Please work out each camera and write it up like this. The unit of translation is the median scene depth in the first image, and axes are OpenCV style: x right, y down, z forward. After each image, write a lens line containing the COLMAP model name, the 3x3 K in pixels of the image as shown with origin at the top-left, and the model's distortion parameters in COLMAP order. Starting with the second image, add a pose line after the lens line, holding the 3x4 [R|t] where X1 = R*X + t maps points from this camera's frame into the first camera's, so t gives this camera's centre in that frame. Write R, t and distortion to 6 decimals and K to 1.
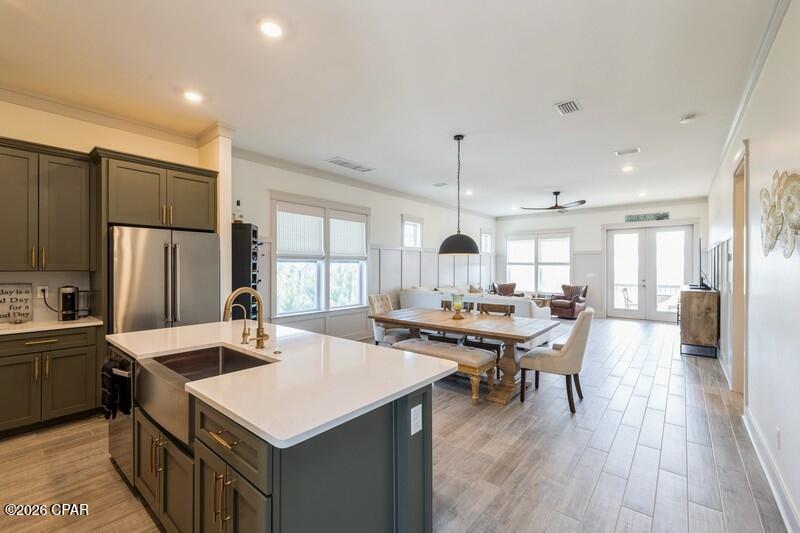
lens RADIAL K [[339.5, 0, 400.0], [0, 339.5, 266.5], [0, 0, 1]] dist [-0.000676, -0.000202]
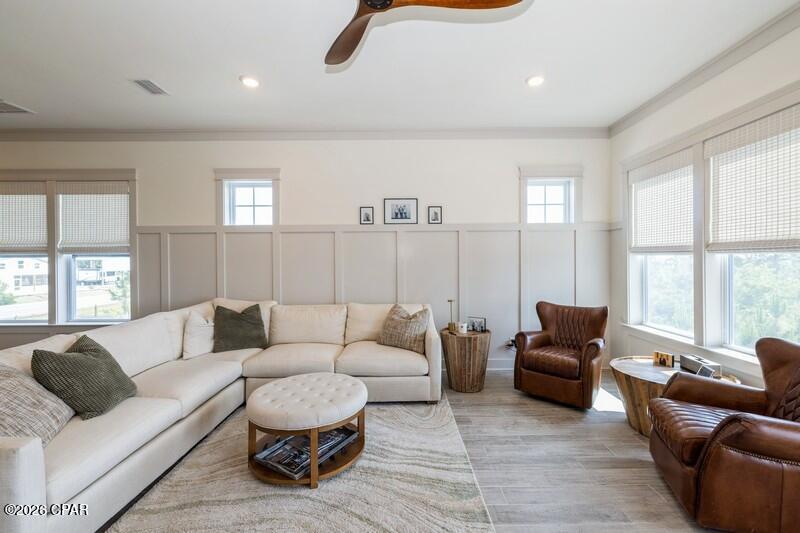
lens RADIAL K [[342.7, 0, 400.2], [0, 342.7, 261.9], [0, 0, 1]] dist [0.000546, 0.000156]
pose [[0.643226, -0.006578, -0.765648, 0.634368], [0.006326, 0.999975, -0.003278, 0.004853], [0.765650, -0.002735, 0.643251, 0.859611]]
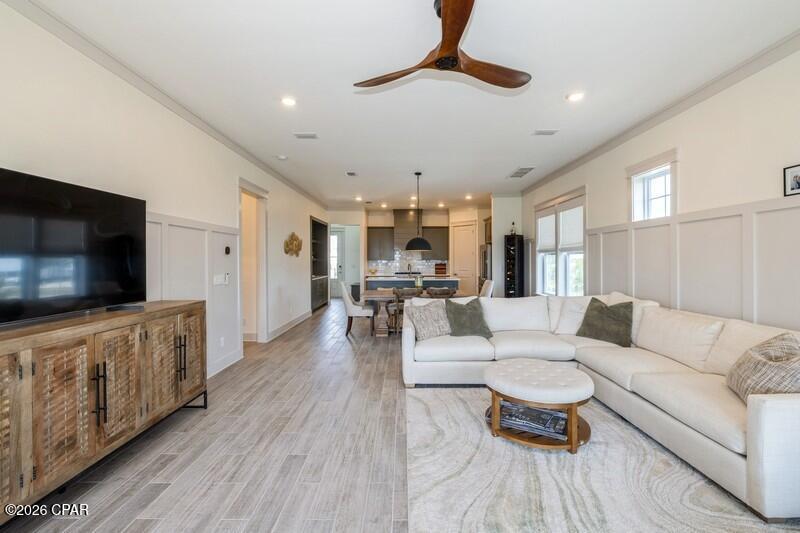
lens RADIAL K [[334.2, 0, 398.4], [0, 334.2, 260.2], [0, 0, 1]] dist [0.000184, 0.000131]
pose [[-0.777041, 0.004921, -0.629430, 0.670770], [0.004109, 0.999988, 0.002744, 0.002085], [0.629436, -0.000454, -0.777052, 1.188714]]
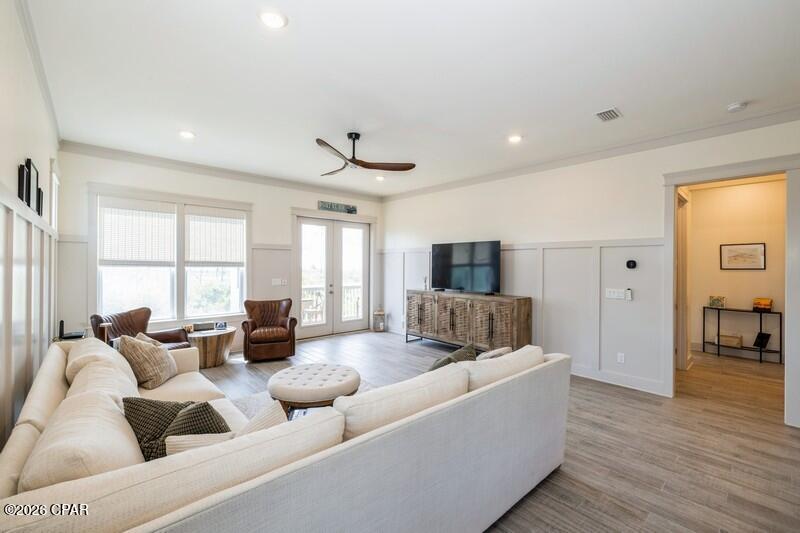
lens RADIAL K [[339.5, 0, 400.0], [0, 339.5, 266.5], [0, 0, 1]] dist [-0.000676, -0.000202]
pose [[0.137710, -0.004632, 0.990462, -0.065065], [-0.007165, 0.999958, 0.005673, -0.011491], [-0.990447, -0.007878, 0.137671, 0.845514]]
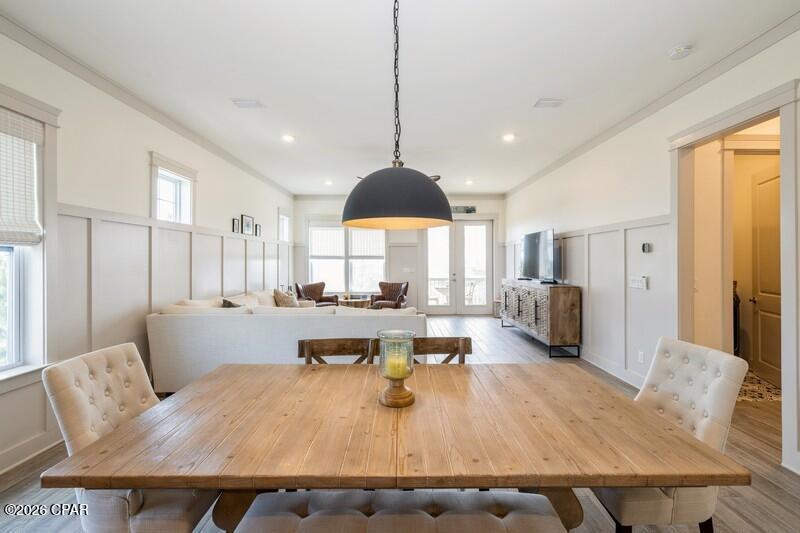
lens RADIAL K [[342.7, 0, 400.2], [0, 342.7, 261.9], [0, 0, 1]] dist [0.000546, 0.000156]
pose [[0.767532, -0.004621, 0.640994, -0.034064], [0.004044, 0.999989, 0.002366, 0.002267], [-0.640998, 0.000776, 0.767542, 0.401062]]
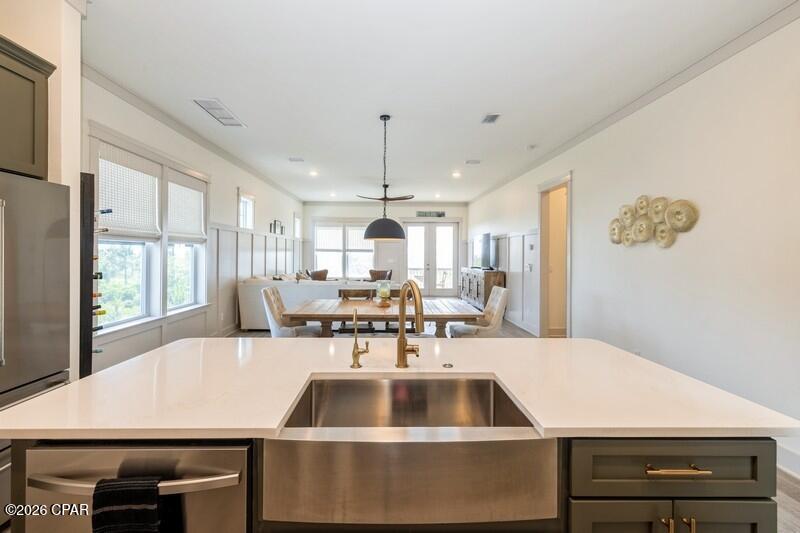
lens RADIAL K [[349.3, 0, 390.1], [0, 349.3, 254.1], [0, 0, 1]] dist [0.000056, 0.000076]
pose [[0.760387, 0.003477, 0.649461, -0.254698], [-0.005031, 0.999987, 0.000537, 0.002796], [-0.649451, -0.003676, 0.760395, 0.134803]]
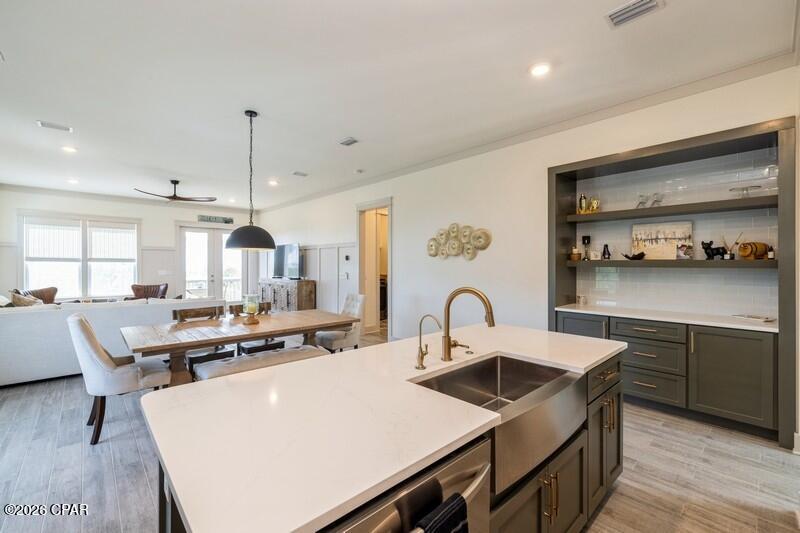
lens RADIAL K [[342.7, 0, 400.2], [0, 342.7, 261.9], [0, 0, 1]] dist [0.000546, 0.000156]
pose [[0.131085, 0.005450, 0.991356, -0.359292], [-0.000806, 0.999985, -0.005391, 0.000670], [-0.991371, -0.000092, 0.131087, 0.285637]]
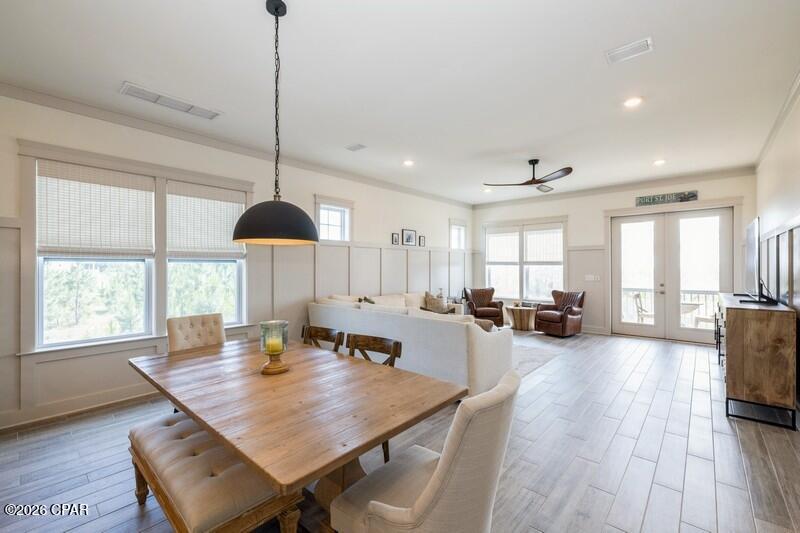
lens RADIAL K [[341.0, 0, 400.0], [0, 341.0, 266.5], [0, 0, 1]] dist [-0.002016, -0.000220]
pose [[0.999387, -0.003414, -0.034843, 0.207308], [0.003334, 0.999992, -0.002353, 0.001040], [0.034851, 0.002236, 0.999390, 0.284832]]
